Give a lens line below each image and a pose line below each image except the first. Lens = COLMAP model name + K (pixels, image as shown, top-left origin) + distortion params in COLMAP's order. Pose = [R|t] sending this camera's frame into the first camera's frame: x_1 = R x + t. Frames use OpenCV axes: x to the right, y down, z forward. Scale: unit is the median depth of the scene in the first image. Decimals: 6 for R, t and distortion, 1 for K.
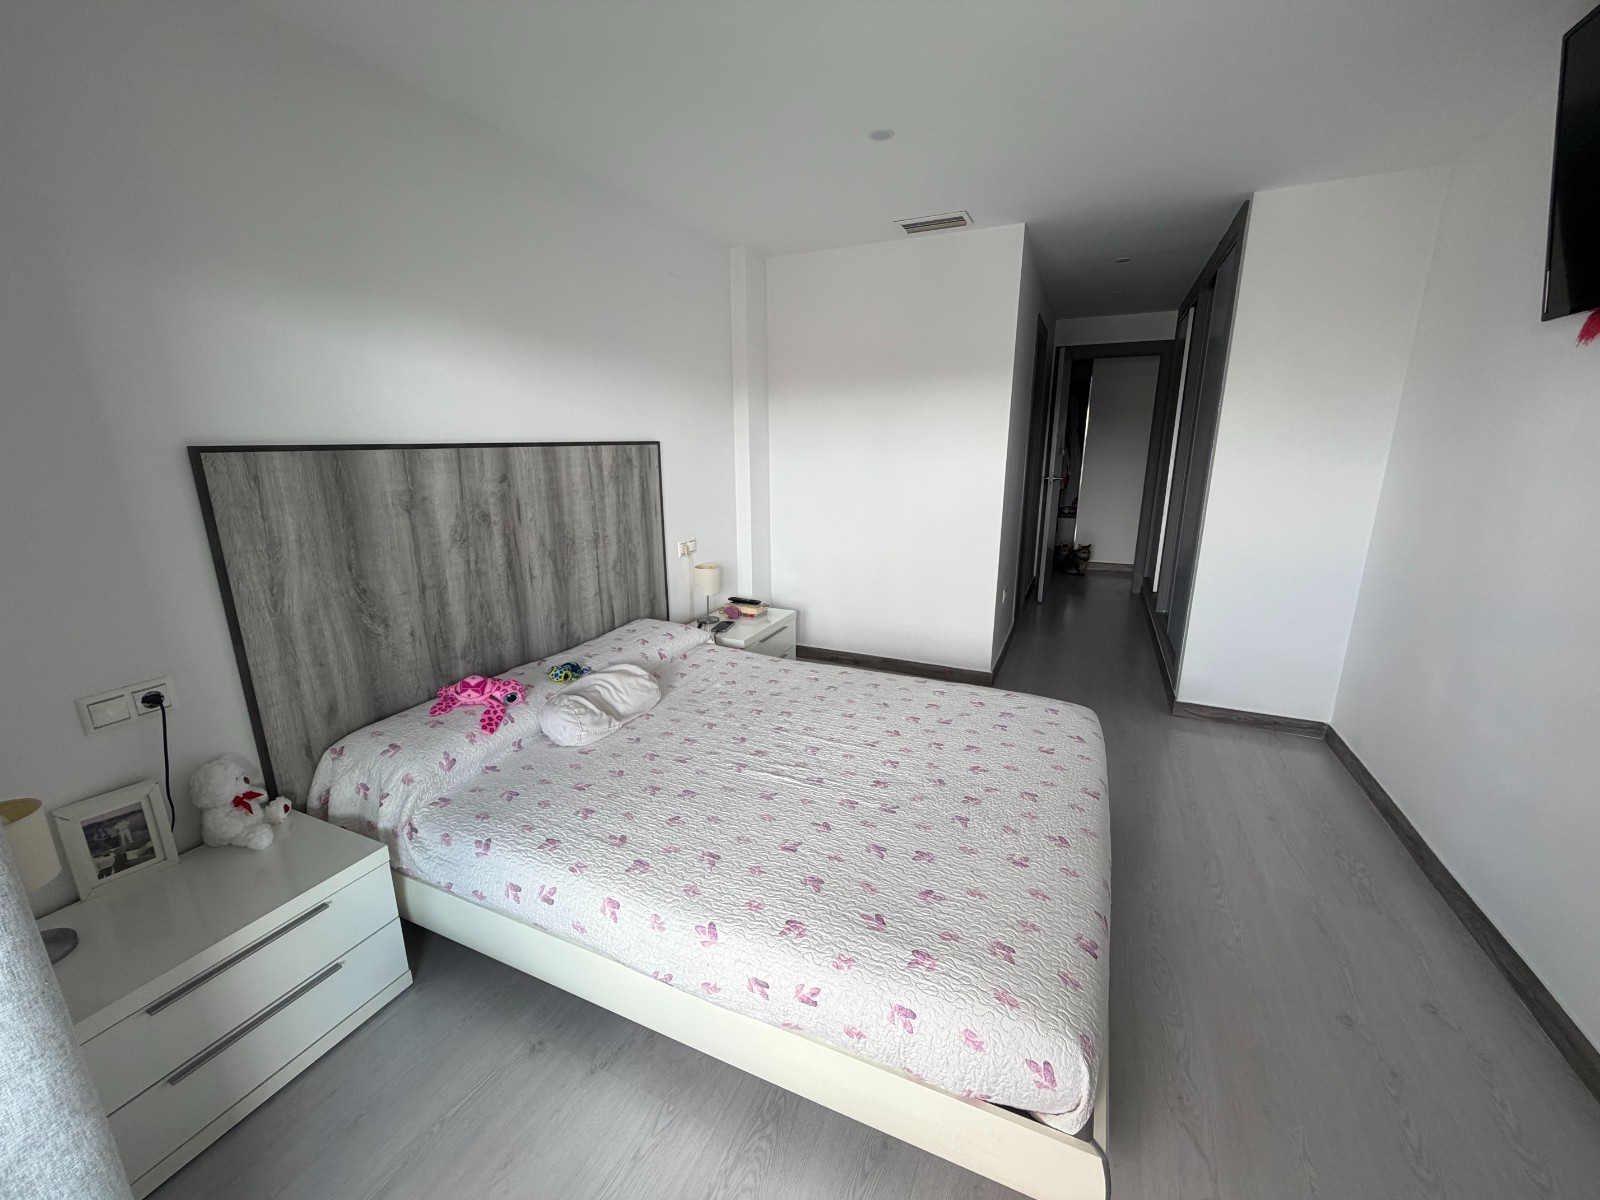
lens RADIAL K [[642.1, 0, 802.9], [0, 642.1, 603.1], [0, 0, 1]] dist [0.000640, -0.000324]
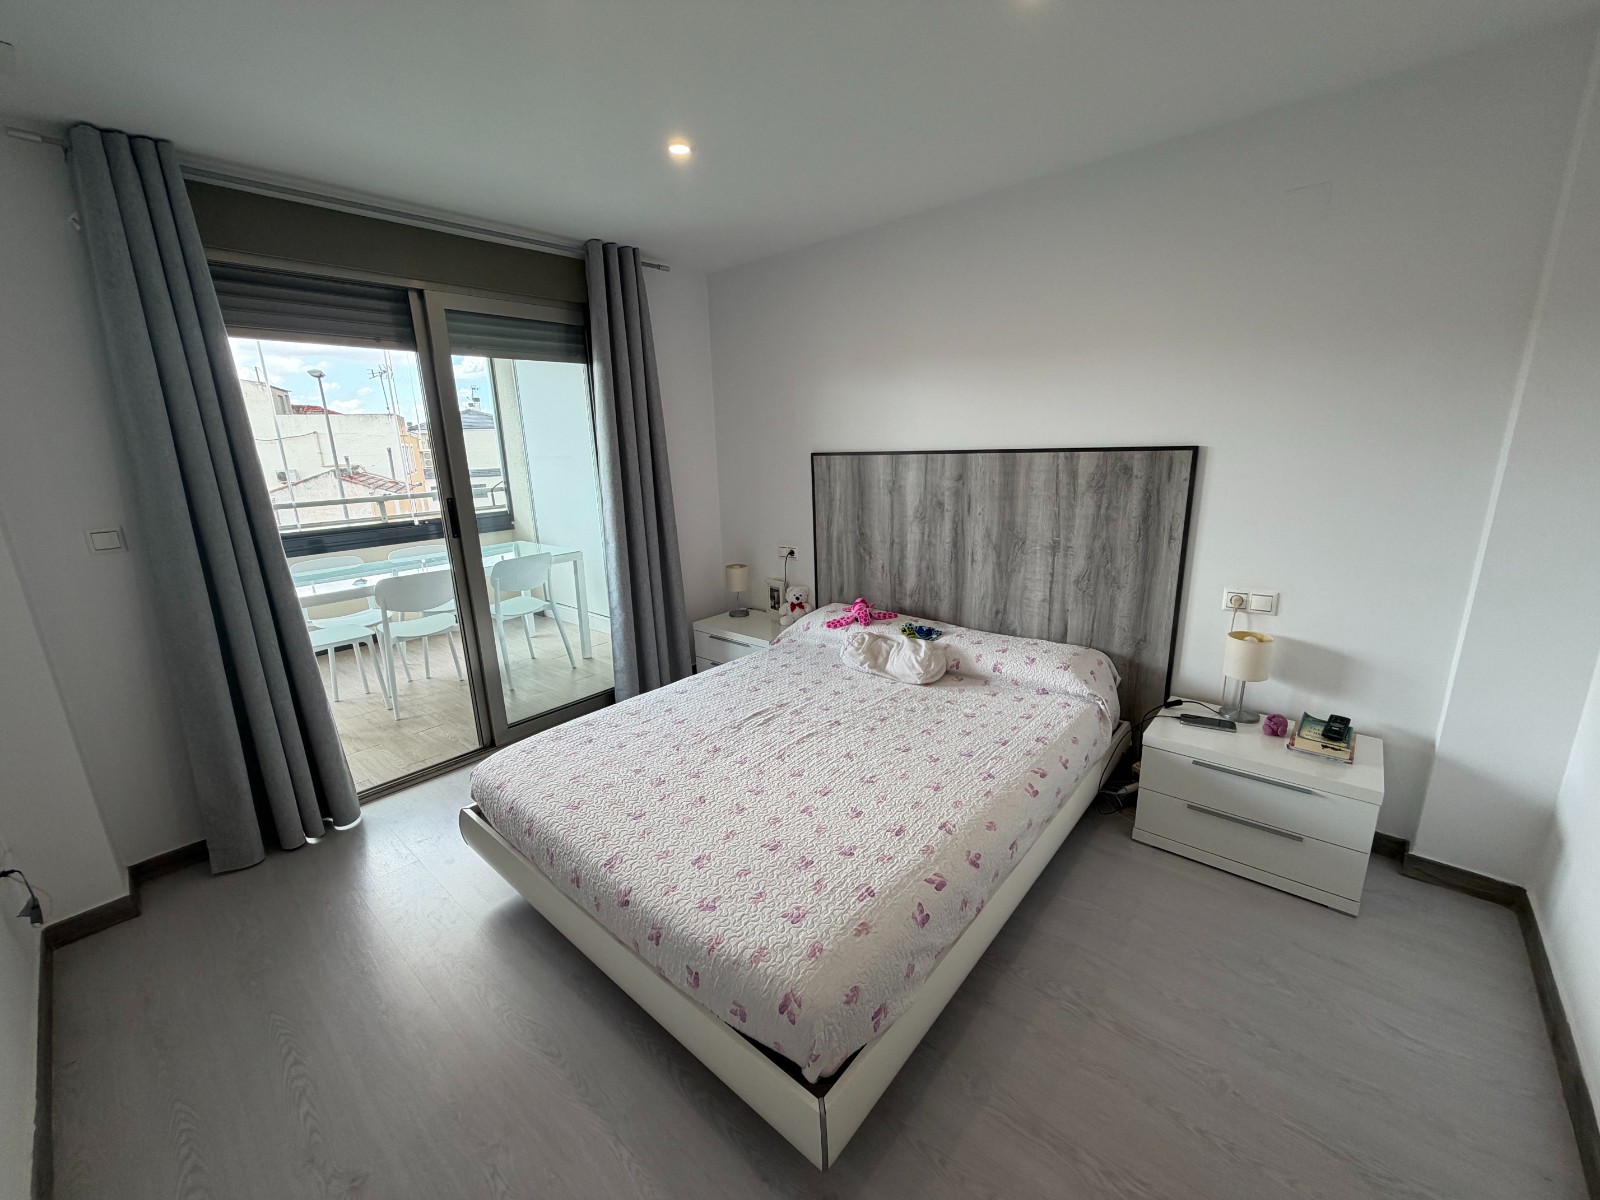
lens RADIAL K [[642.1, 0, 796.6], [0, 642.1, 602.3], [0, 0, 1]] dist [0.000640, -0.000324]
pose [[-0.293682, 0.243292, -0.924424, 0.871370], [-0.208794, 0.927391, 0.310404, -0.292313], [0.932821, 0.284174, -0.221560, 1.046740]]
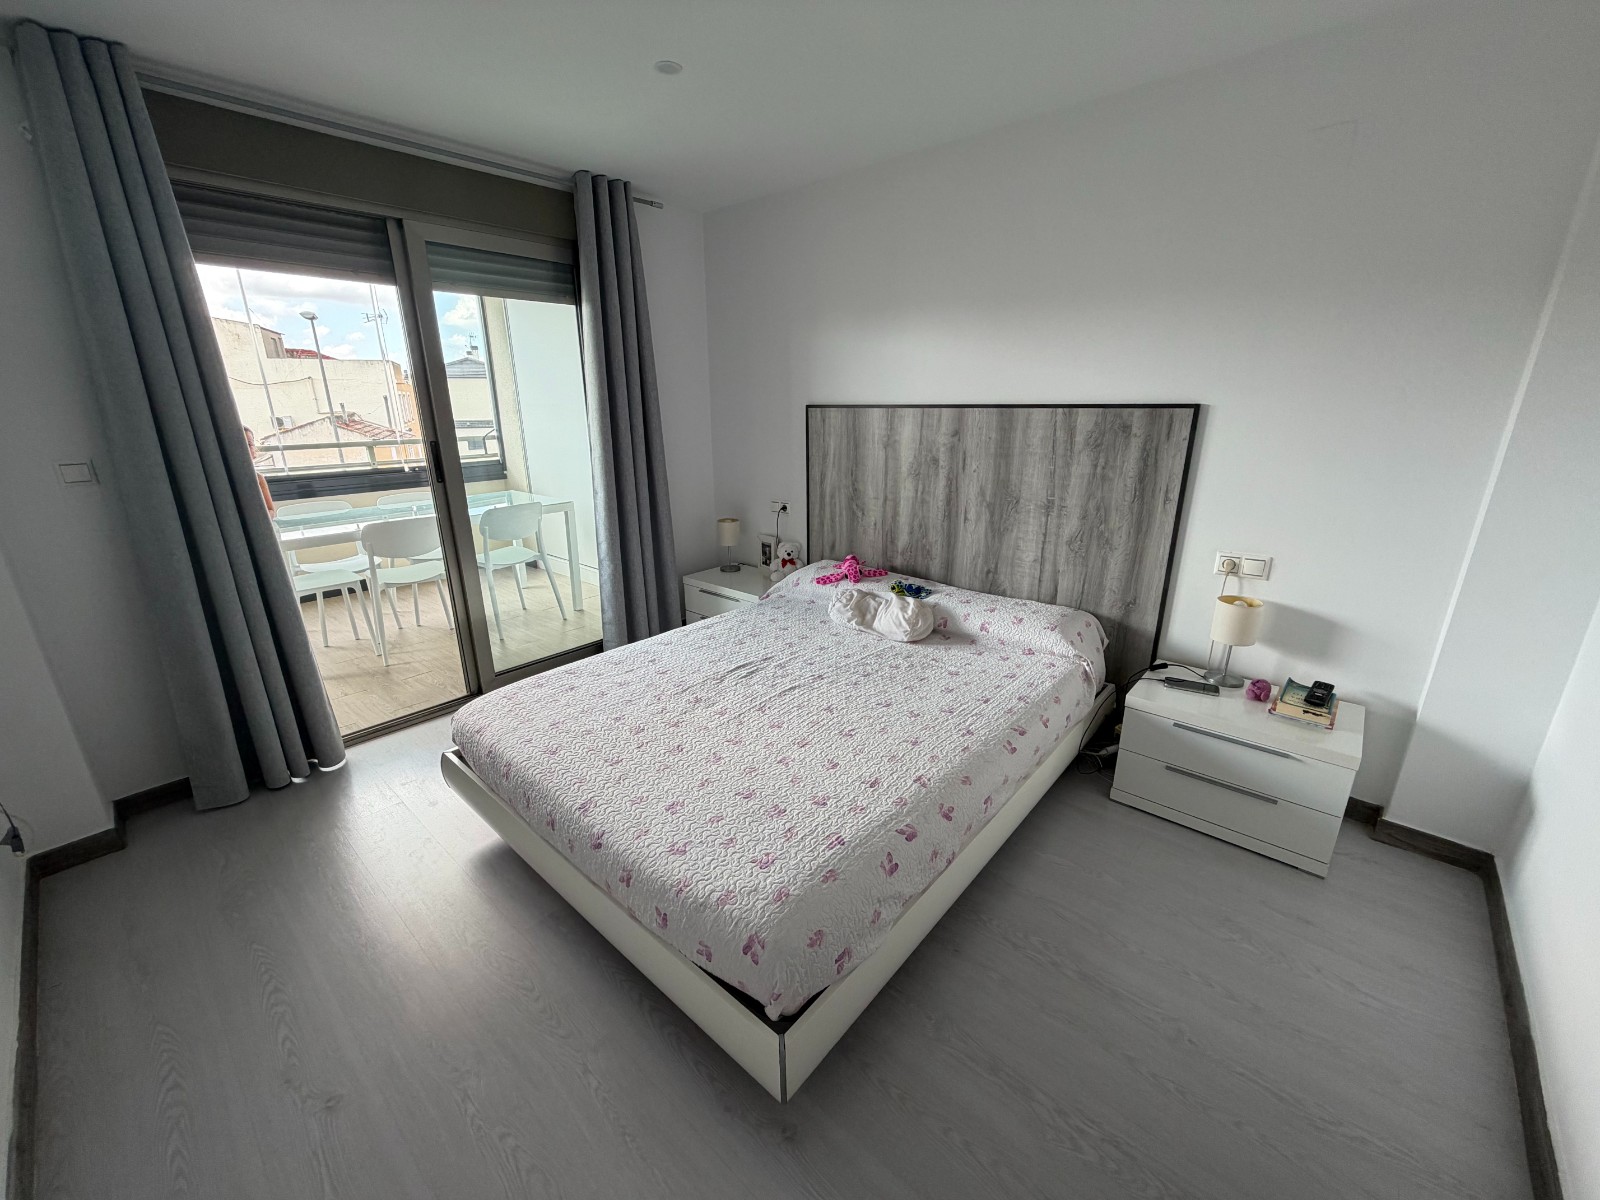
lens RADIAL K [[642.1, 0, 797.0], [0, 642.1, 603.1], [0, 0, 1]] dist [0.000640, -0.000324]
pose [[-0.300166, 0.292017, -0.908090, 0.856444], [-0.231437, 0.901248, 0.366317, -0.281672], [0.925385, 0.320122, -0.202940, 1.069460]]
